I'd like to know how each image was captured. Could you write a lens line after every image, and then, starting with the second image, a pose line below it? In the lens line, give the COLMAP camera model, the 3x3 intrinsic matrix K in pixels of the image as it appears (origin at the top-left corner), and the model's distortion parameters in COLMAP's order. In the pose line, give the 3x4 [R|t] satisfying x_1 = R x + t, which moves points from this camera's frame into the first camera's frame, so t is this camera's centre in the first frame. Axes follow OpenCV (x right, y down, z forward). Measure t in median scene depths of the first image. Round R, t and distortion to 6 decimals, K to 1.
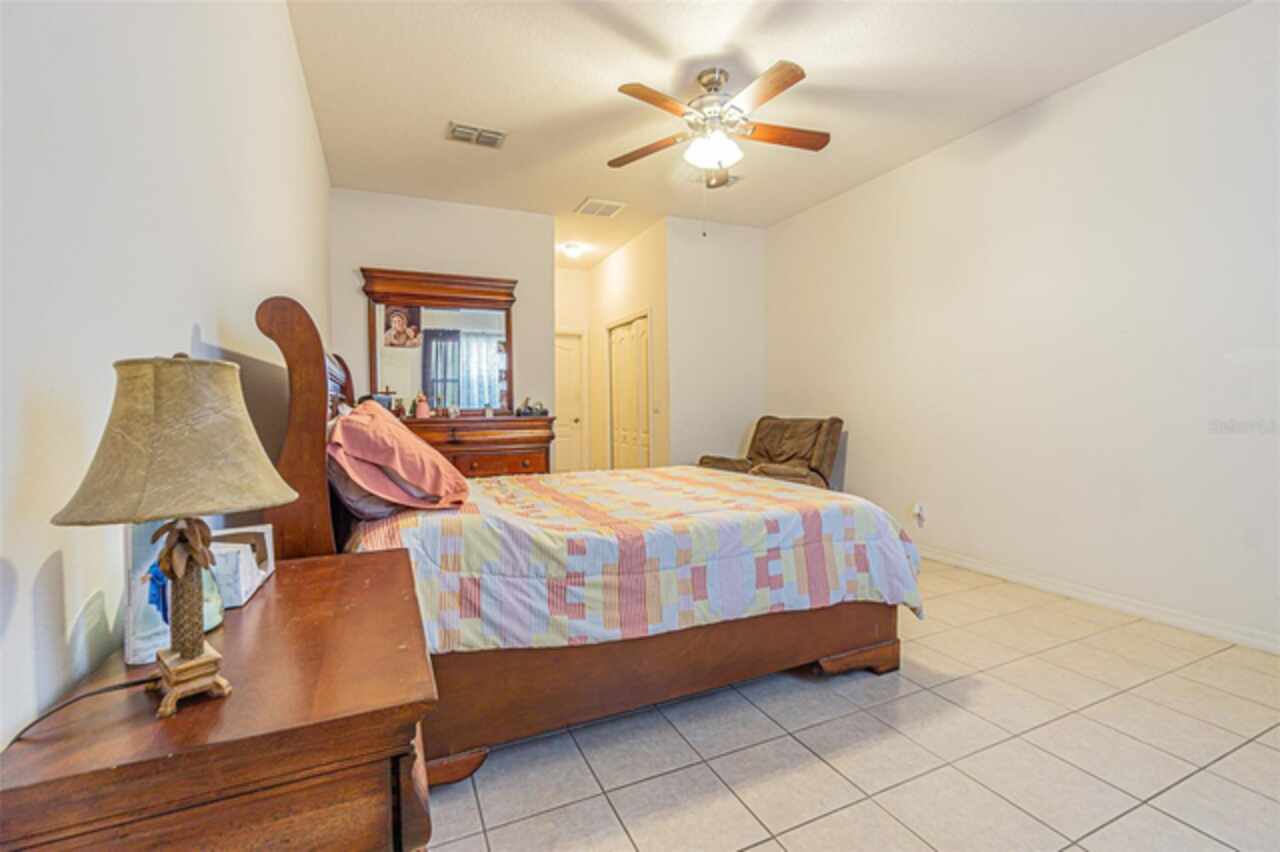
lens RADIAL K [[548.8, 0, 634.7], [0, 548.8, 417.5], [0, 0, 1]] dist [-0.003942, -0.000258]
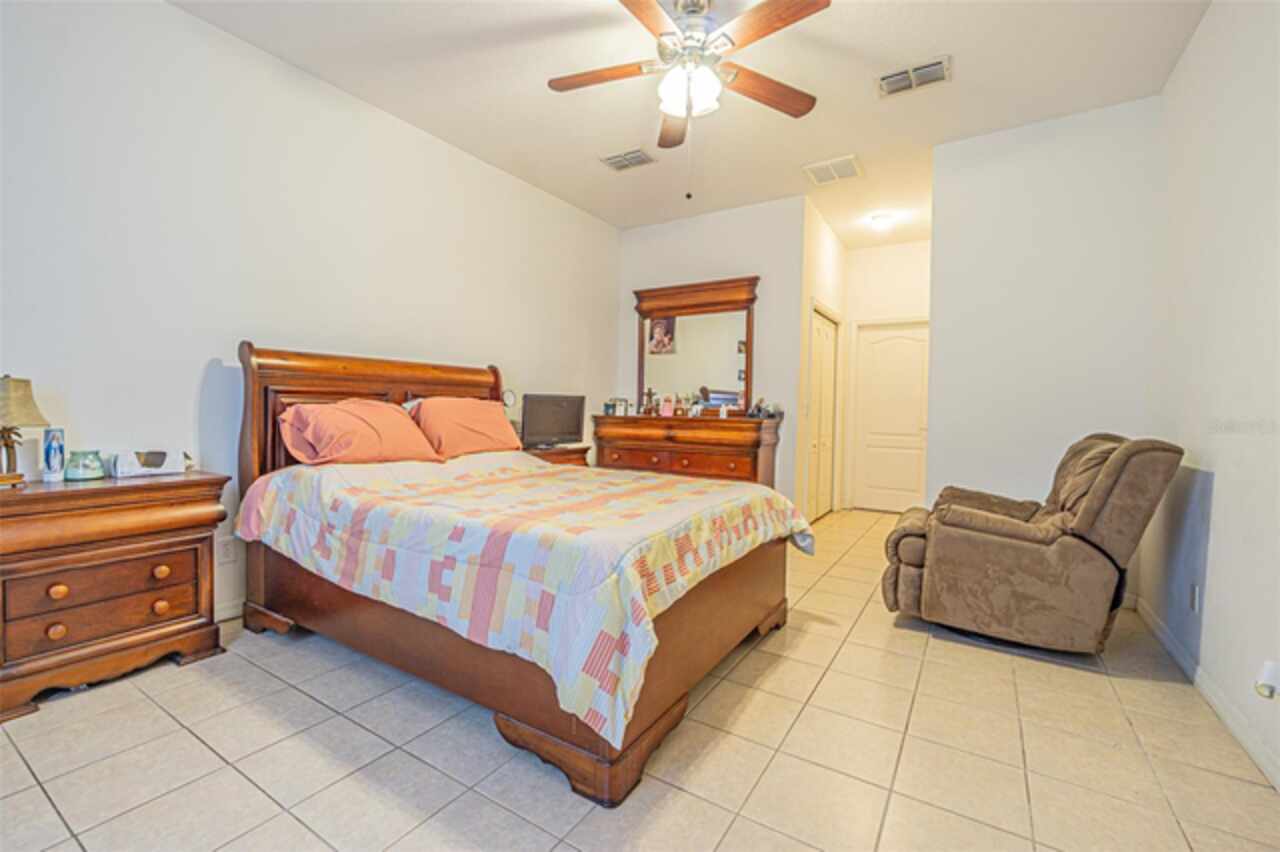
lens RADIAL K [[548.8, 0, 634.7], [0, 548.8, 417.5], [0, 0, 1]] dist [-0.003942, -0.000258]
pose [[0.540364, 0.033028, -0.840783, 0.536389], [-0.040068, 0.999106, 0.013495, -0.008587], [0.840477, 0.026396, 0.541204, 0.342993]]
